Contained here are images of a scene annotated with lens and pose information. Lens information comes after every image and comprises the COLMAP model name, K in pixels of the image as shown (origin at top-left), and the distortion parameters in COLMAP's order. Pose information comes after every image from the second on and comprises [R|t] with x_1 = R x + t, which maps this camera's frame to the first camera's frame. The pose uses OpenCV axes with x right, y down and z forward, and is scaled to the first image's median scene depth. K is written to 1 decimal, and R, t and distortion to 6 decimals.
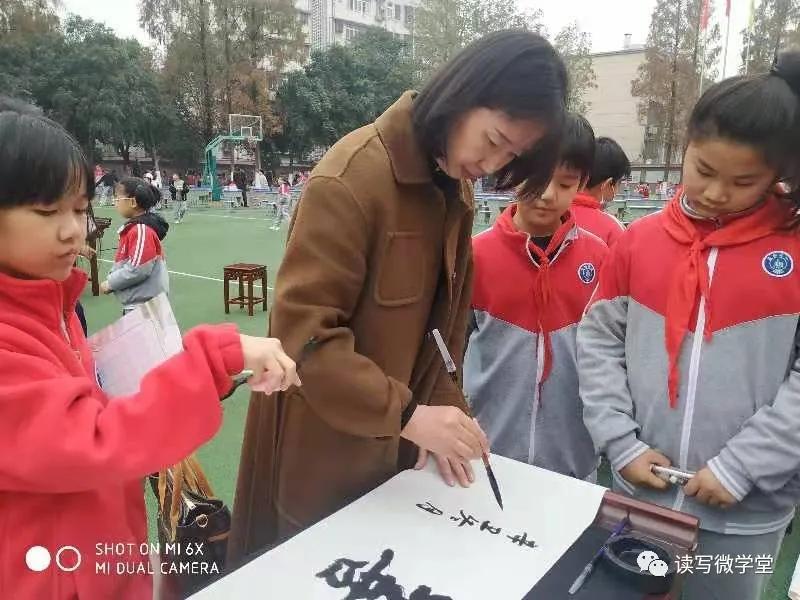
lens RADIAL K [[662.2, 0, 402.1], [0, 662.2, 304.8], [0, 0, 1]] dist [0.066726, -0.092716]
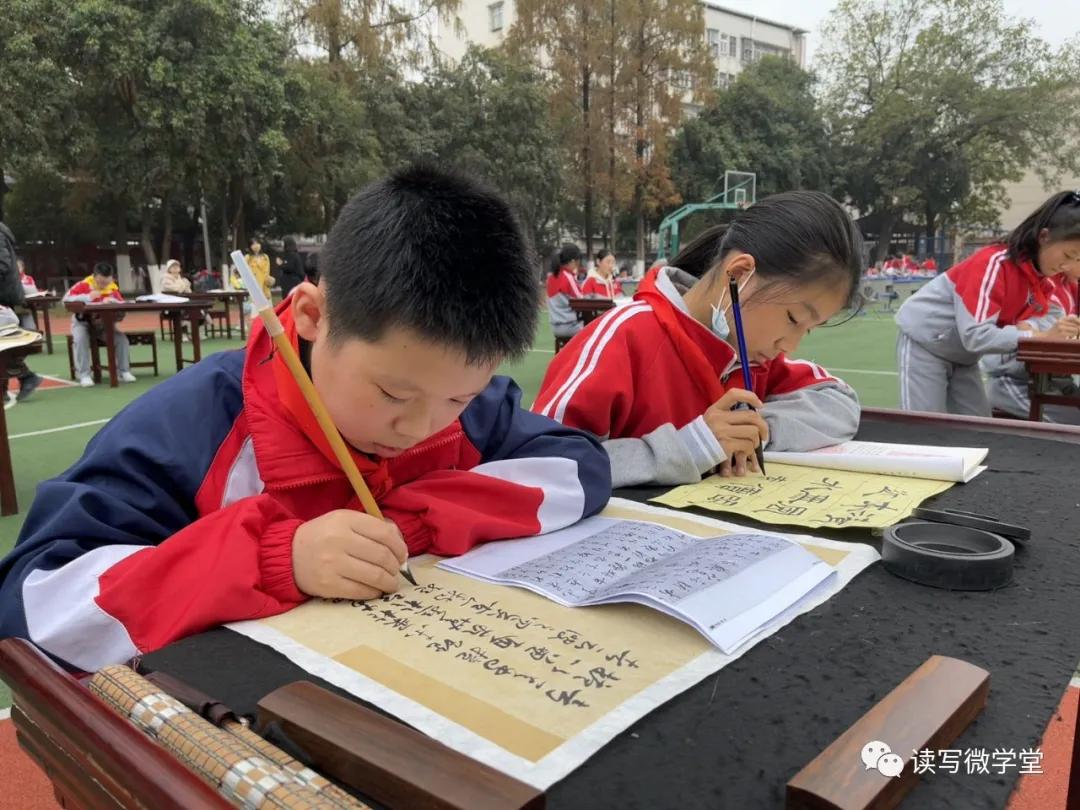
lens RADIAL K [[841.0, 0, 554.4], [0, 841.0, 406.0], [0, 0, 1]] dist [0.057605, -0.105994]
pose [[0.994655, -0.013773, -0.102335, -0.216715], [0.010745, 0.999490, -0.030076, -0.015573], [0.102697, 0.028816, 0.994295, 0.088996]]
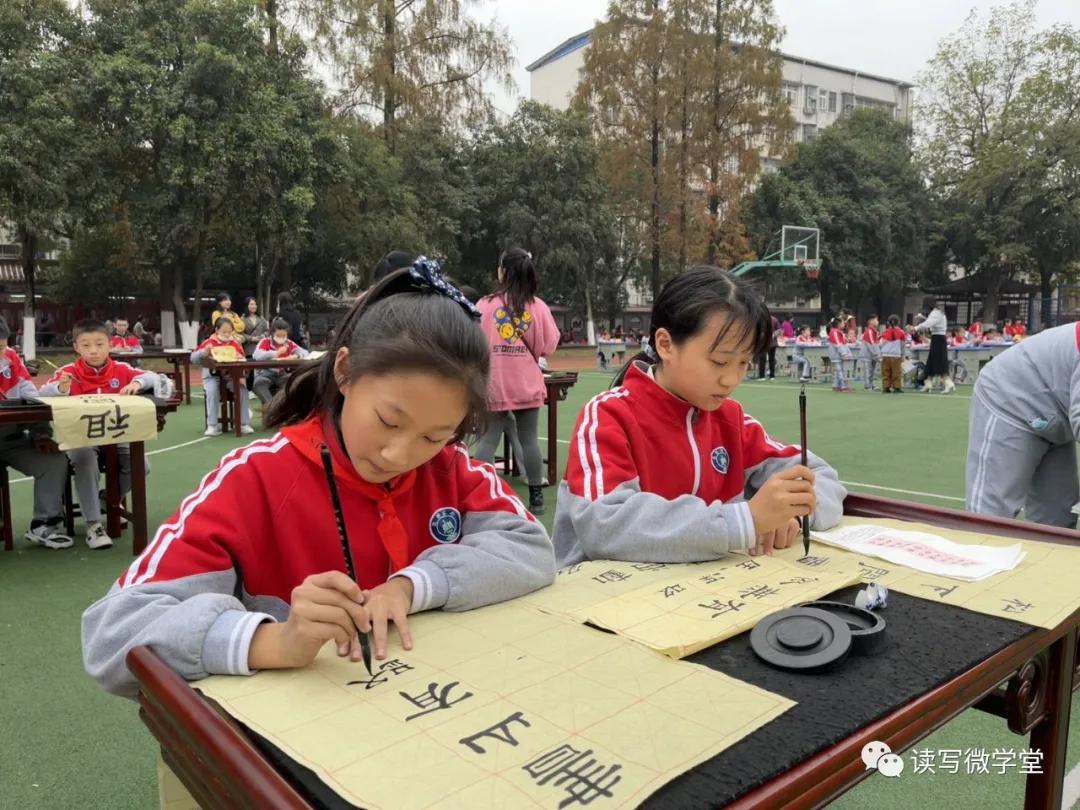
lens RADIAL K [[841.0, 0, 546.7], [0, 841.0, 403.6], [0, 0, 1]] dist [0.057605, -0.105994]
pose [[0.972912, 0.002665, -0.231160, -0.181301], [-0.025797, 0.994940, -0.097105, -0.025021], [0.229731, 0.100438, 0.968058, 0.130268]]
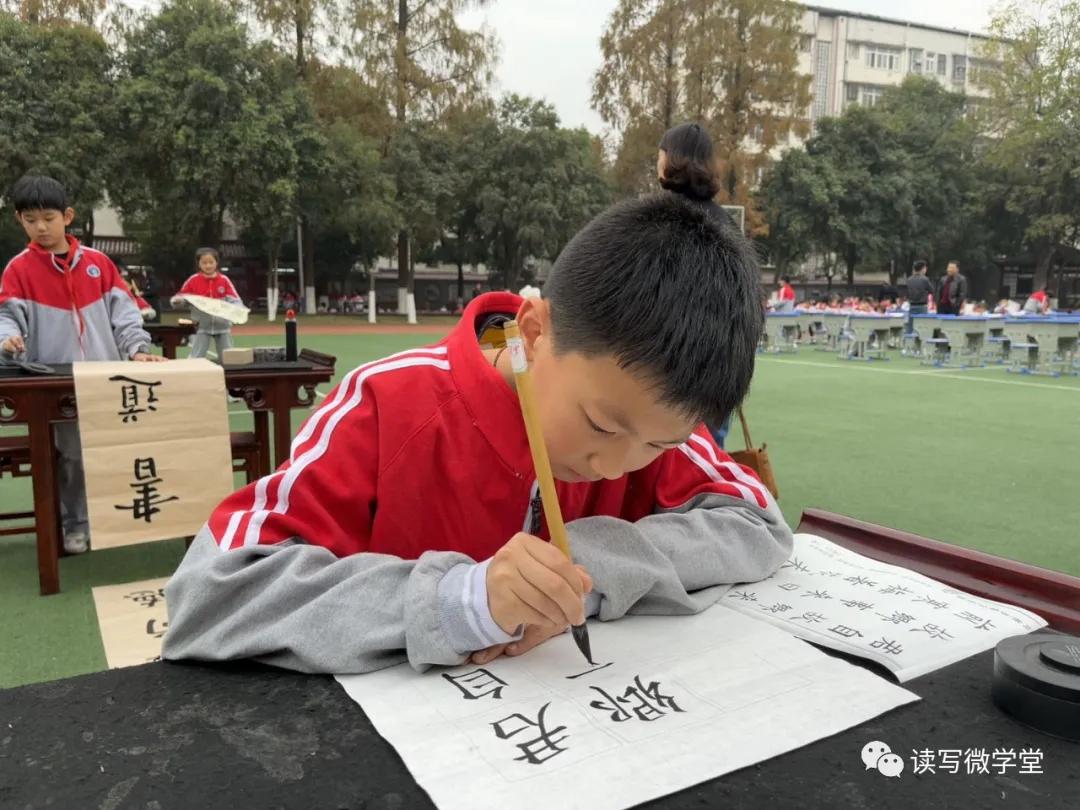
lens RADIAL K [[838.6, 0, 535.2], [0, 838.6, 411.7], [0, 0, 1]] dist [0.042592, -0.071818]
pose [[0.910395, 0.044852, -0.411303, -0.028061], [-0.069452, 0.996567, -0.045054, -0.013347], [0.407870, 0.069583, 0.910385, 0.095890]]
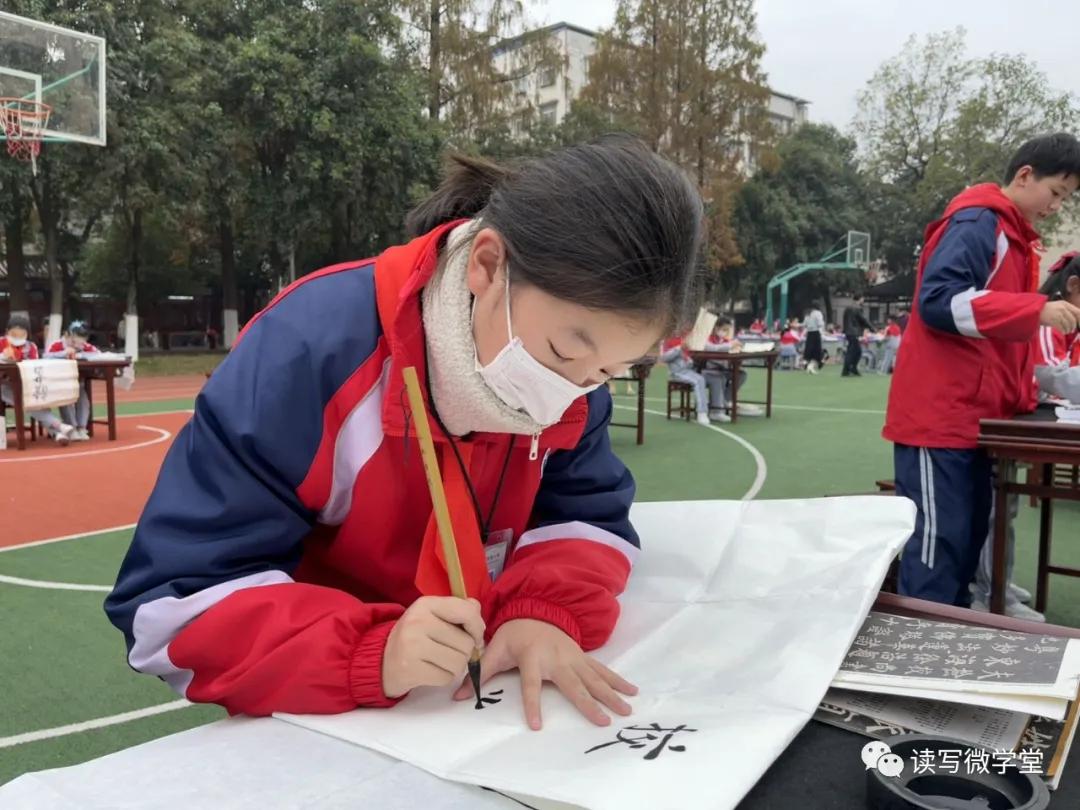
lens RADIAL K [[841.0, 0, 561.0], [0, 841.0, 397.2], [0, 0, 1]] dist [0.057605, -0.105994]
pose [[0.998123, -0.018049, -0.058528, -0.312935], [0.011652, 0.994098, -0.107857, -0.019708], [0.060129, 0.106973, 0.992442, 0.099384]]
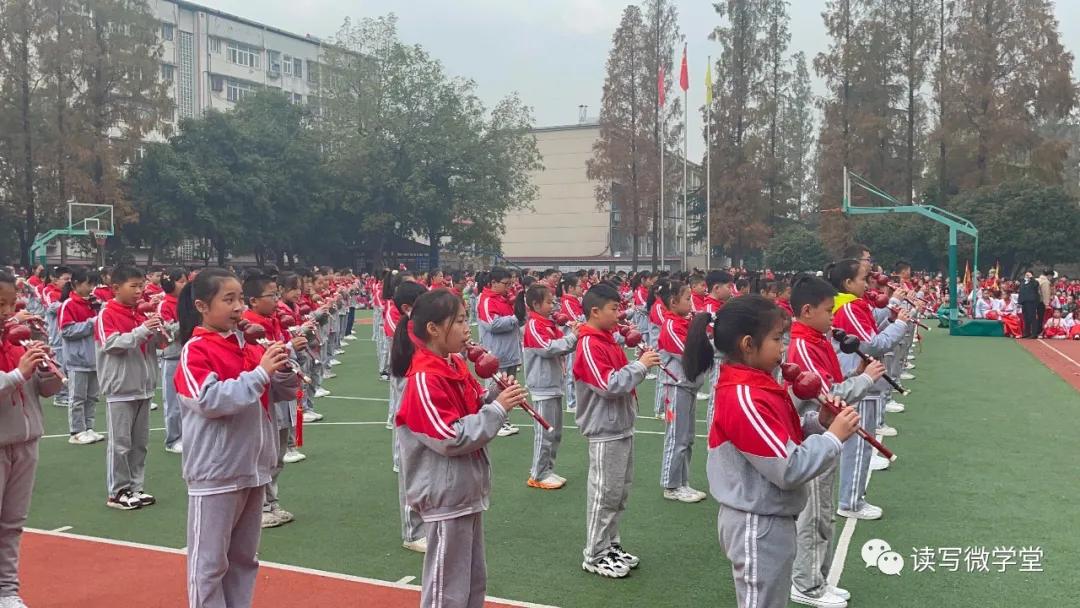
lens RADIAL K [[923.1, 0, 531.6], [0, 923.1, 299.9], [0, 0, 1]] dist [0.085279, -0.094252]
pose [[0.973221, -0.024054, 0.228608, 0.007382], [0.060728, 0.986082, -0.154773, 0.016116], [-0.221703, 0.164511, 0.961137, -0.090138]]
